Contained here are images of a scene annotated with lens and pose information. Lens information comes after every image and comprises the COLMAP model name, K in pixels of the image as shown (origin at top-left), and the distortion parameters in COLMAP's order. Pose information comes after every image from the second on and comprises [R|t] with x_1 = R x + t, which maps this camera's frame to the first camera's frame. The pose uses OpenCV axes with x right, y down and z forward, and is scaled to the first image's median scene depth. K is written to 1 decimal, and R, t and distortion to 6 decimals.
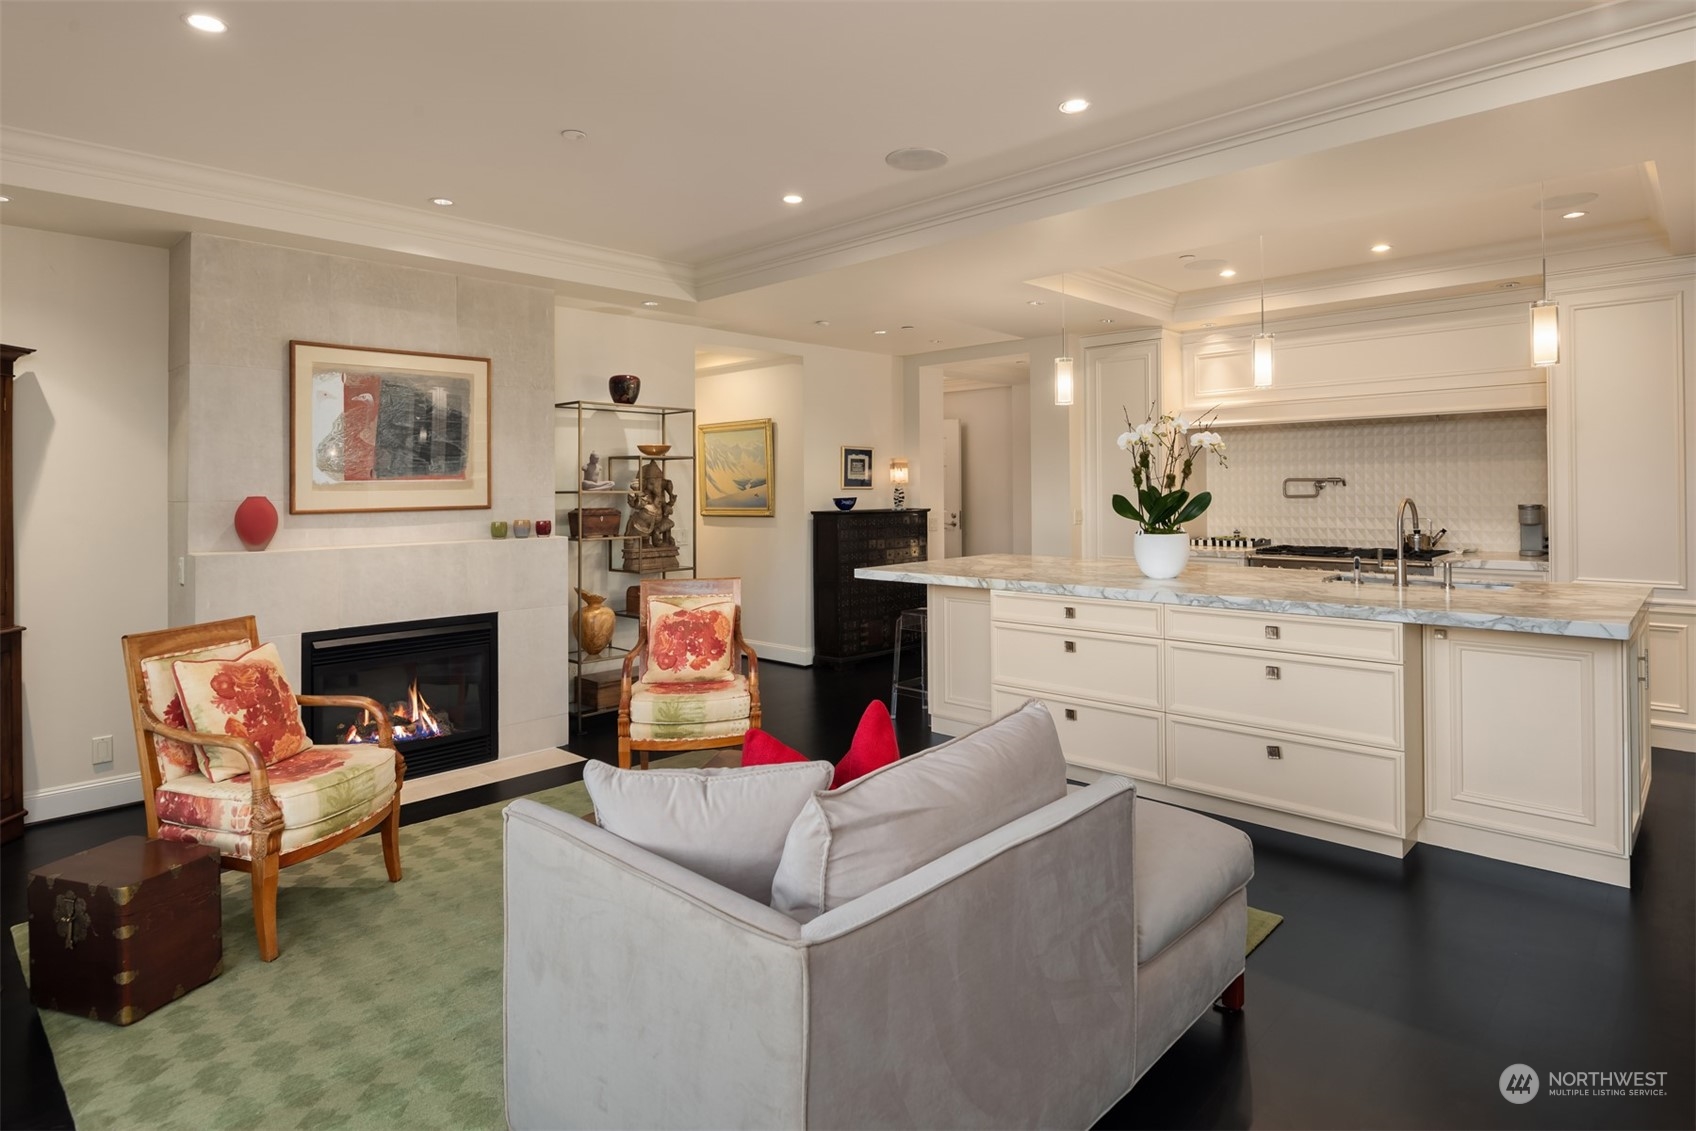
lens RADIAL K [[928.6, 0, 873.6], [0, 928.6, 461.5], [0, 0, 1]] dist [0.002282, -0.007580]
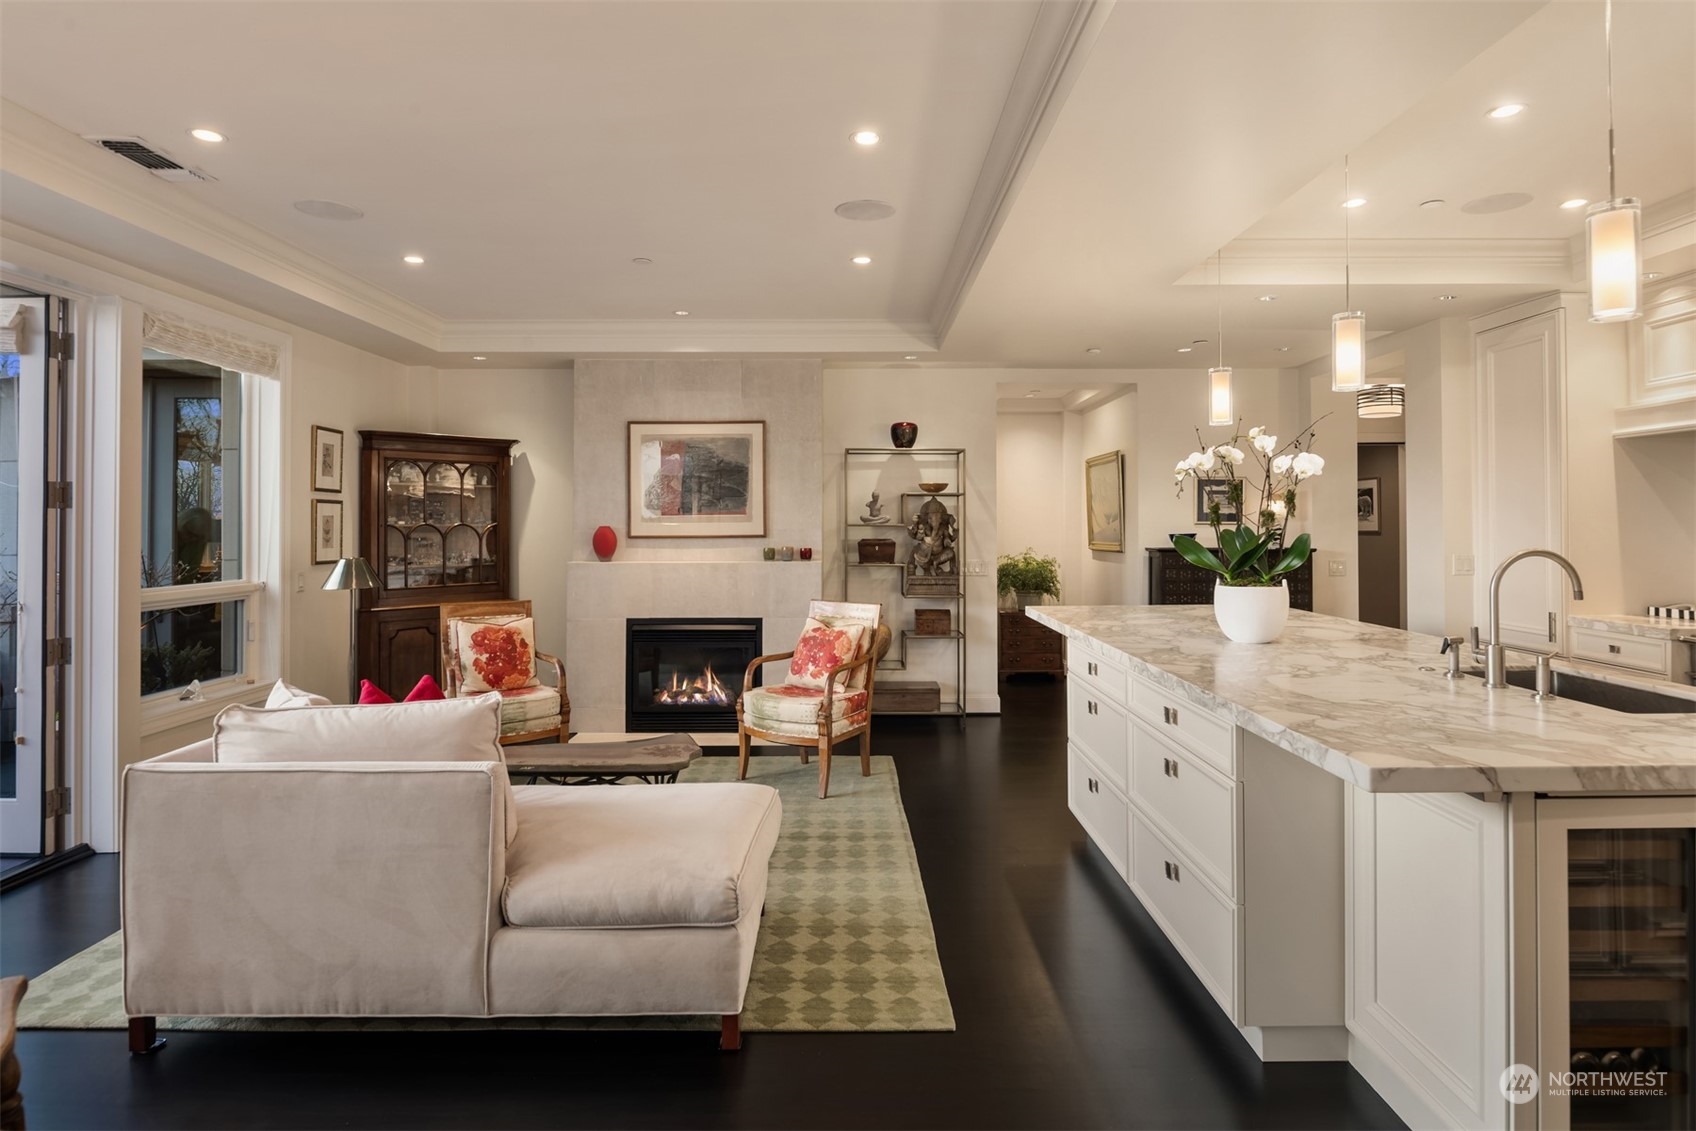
lens RADIAL K [[928.6, 0, 861.2], [0, 928.6, 496.0], [0, 0, 1]] dist [0.002282, -0.007580]
pose [[0.685877, -0.013446, -0.727593, 0.647970], [0.015759, 0.999869, -0.003623, 0.000193], [0.727547, -0.008981, 0.685999, 0.226924]]
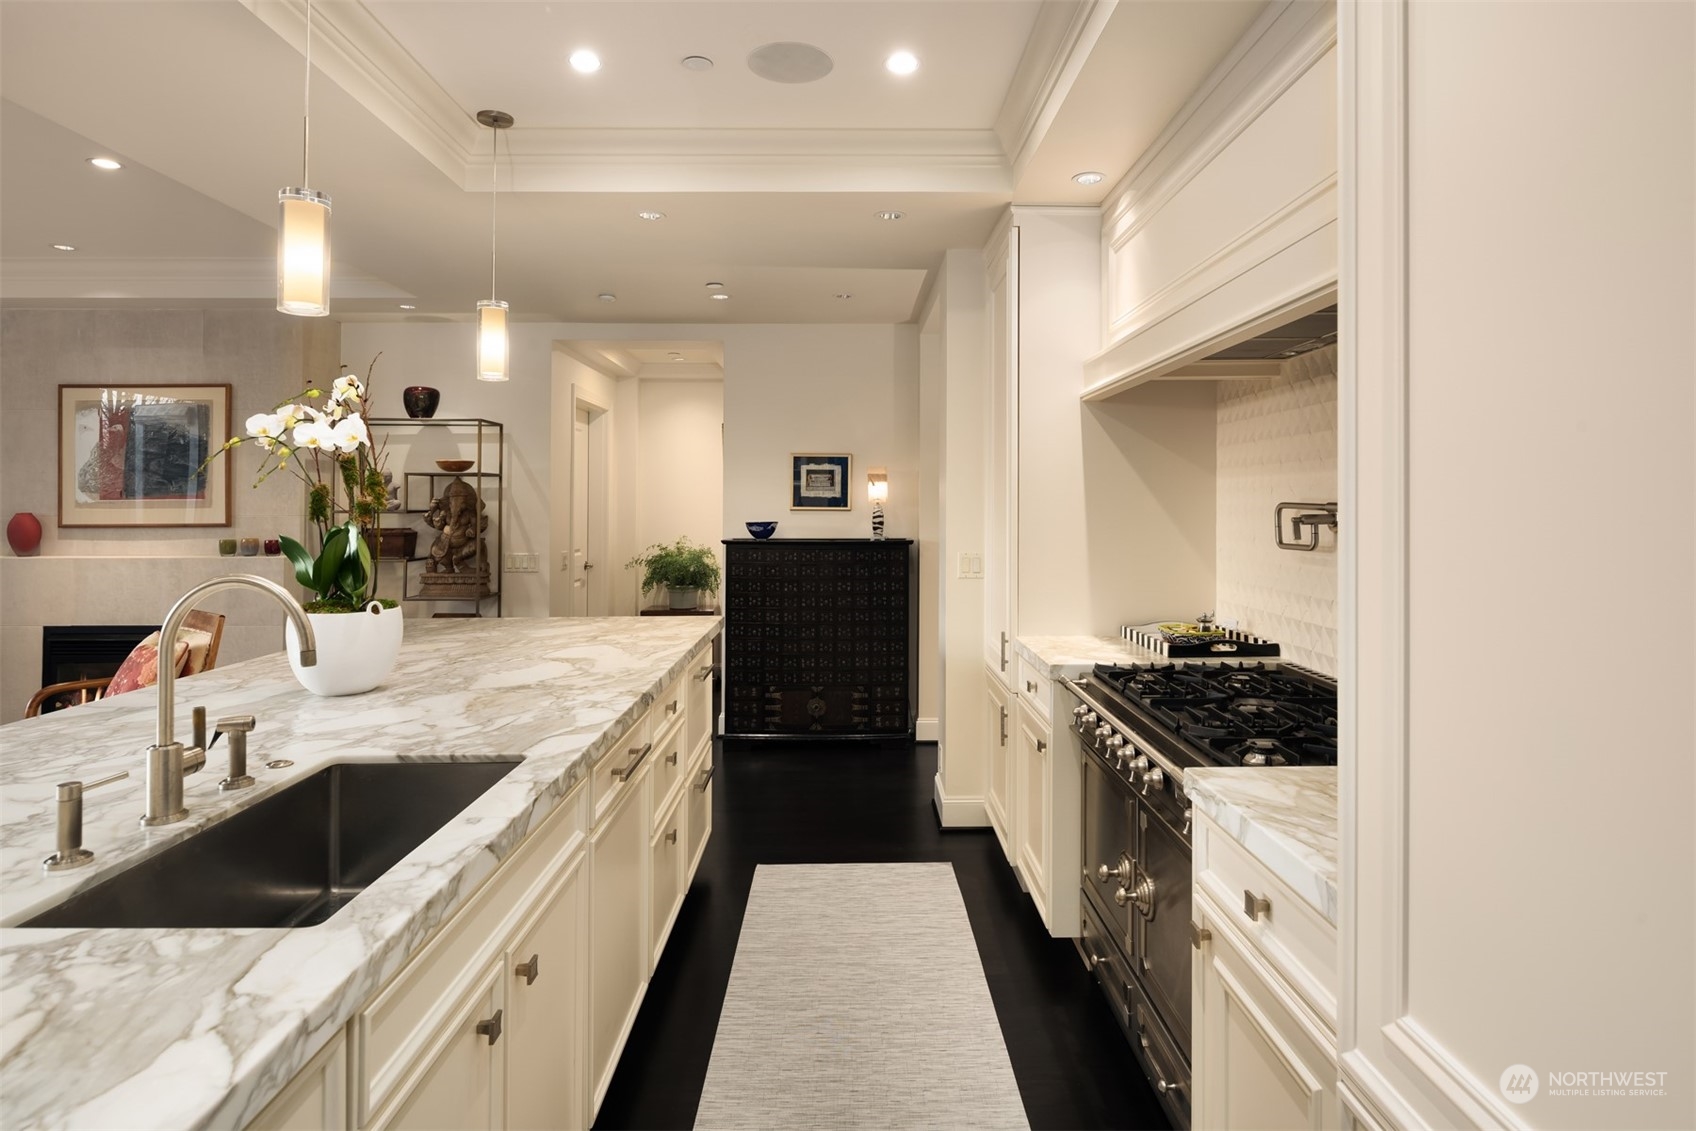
lens RADIAL K [[928.6, 0, 870.6], [0, 928.6, 480.6], [0, 0, 1]] dist [0.002282, -0.007580]
pose [[0.692751, -0.008816, -0.721123, 0.894397], [0.015317, 0.999880, 0.002491, 0.007531], [0.721014, -0.012771, 0.692803, 0.841714]]
